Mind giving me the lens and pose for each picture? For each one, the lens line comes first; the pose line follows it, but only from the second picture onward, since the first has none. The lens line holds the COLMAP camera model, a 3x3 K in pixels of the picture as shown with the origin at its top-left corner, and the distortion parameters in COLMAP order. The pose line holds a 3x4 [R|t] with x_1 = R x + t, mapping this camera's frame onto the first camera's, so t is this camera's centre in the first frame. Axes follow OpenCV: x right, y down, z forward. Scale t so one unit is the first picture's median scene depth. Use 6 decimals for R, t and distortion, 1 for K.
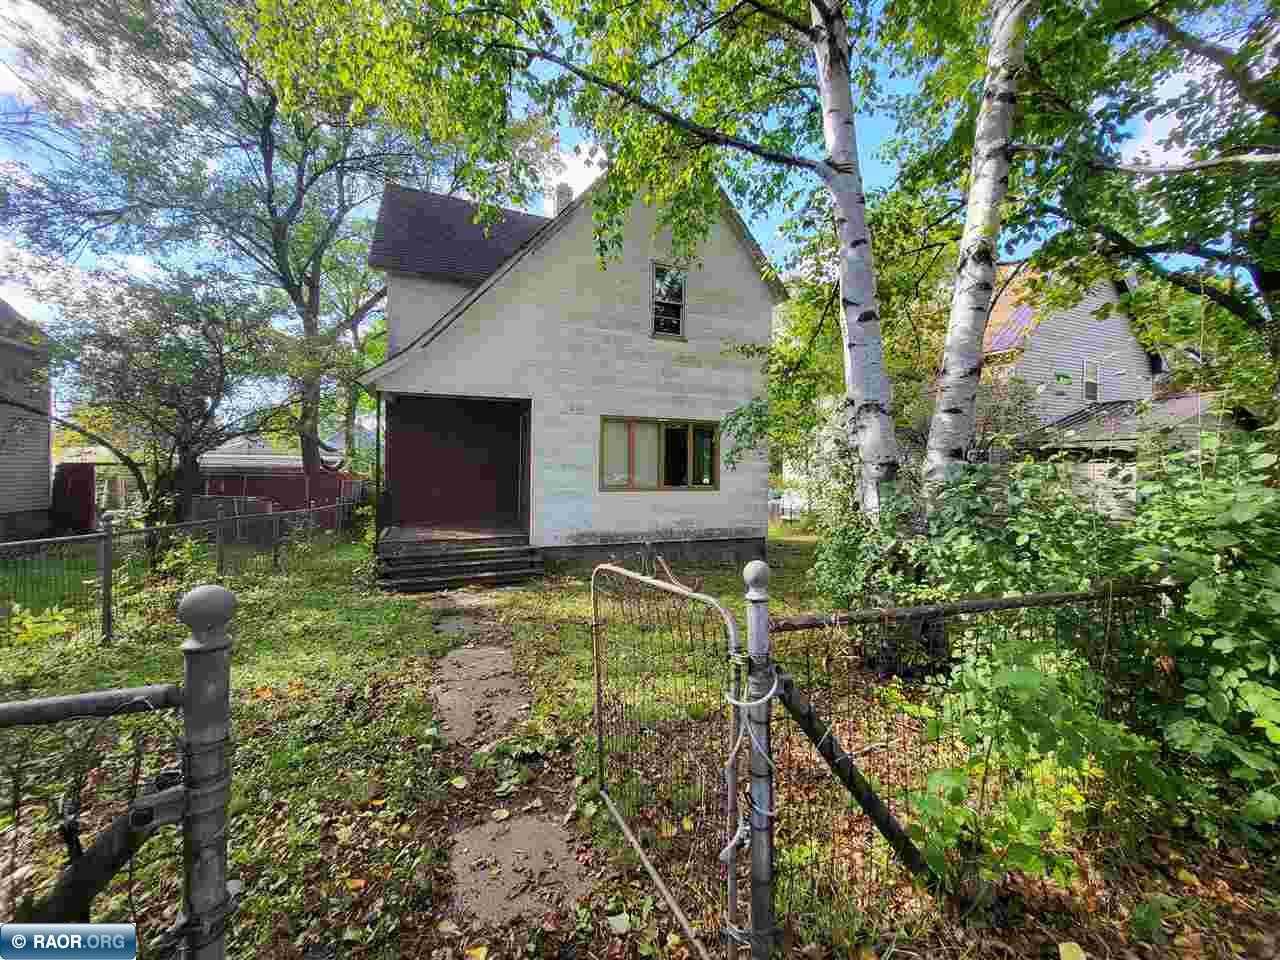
lens RADIAL K [[504.5, 0, 643.5], [0, 504.5, 478.0], [0, 0, 1]] dist [-0.000716, -0.000018]
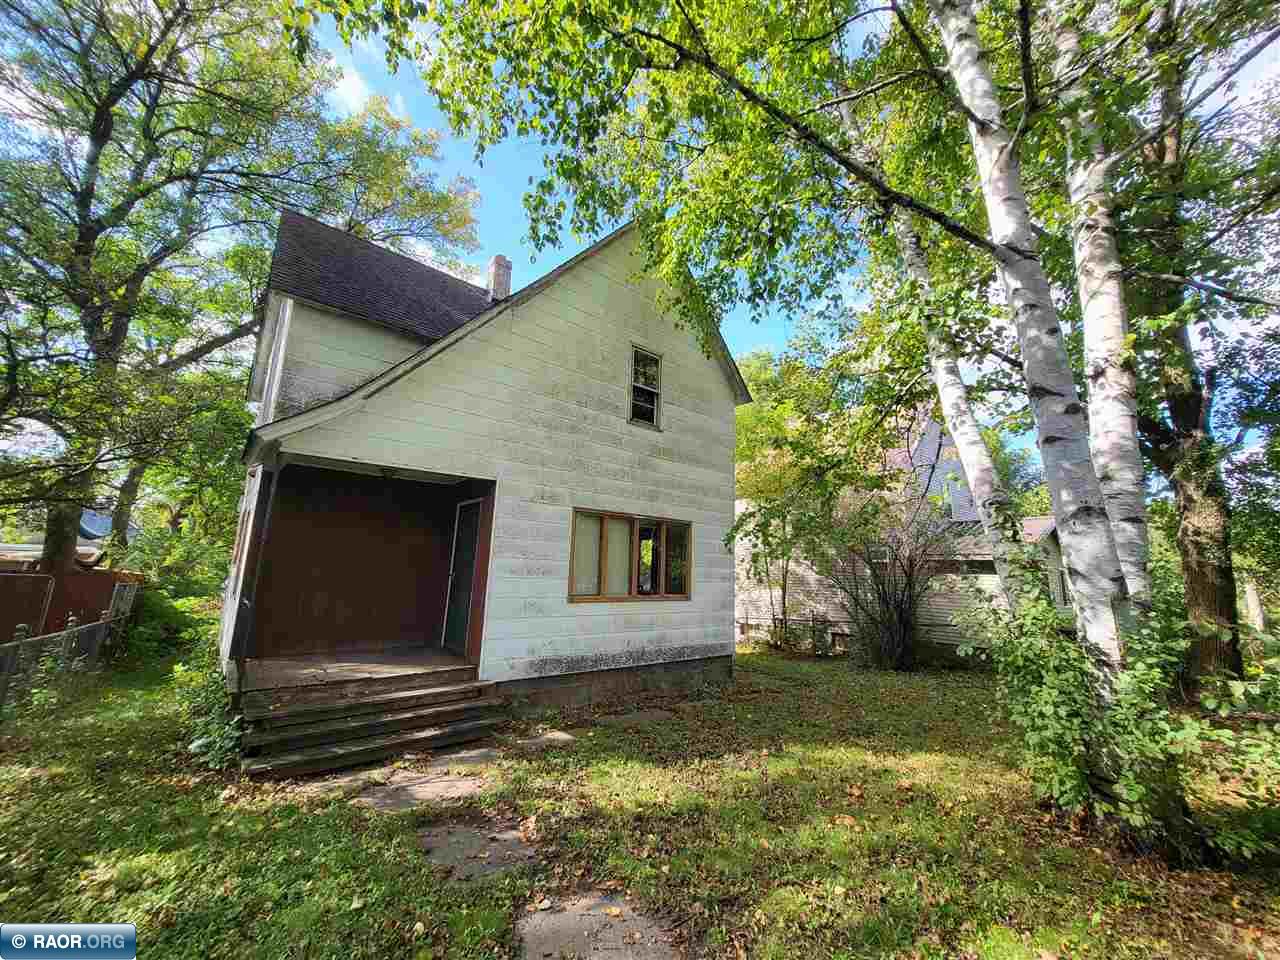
lens RADIAL K [[504.5, 0, 639.6], [0, 504.5, 474.4], [0, 0, 1]] dist [-0.000716, -0.000018]
pose [[0.947393, 0.076521, 0.310791, -0.239280], [-0.010263, 0.977765, -0.209452, -0.005368], [-0.319908, 0.195244, 0.927113, 0.194106]]
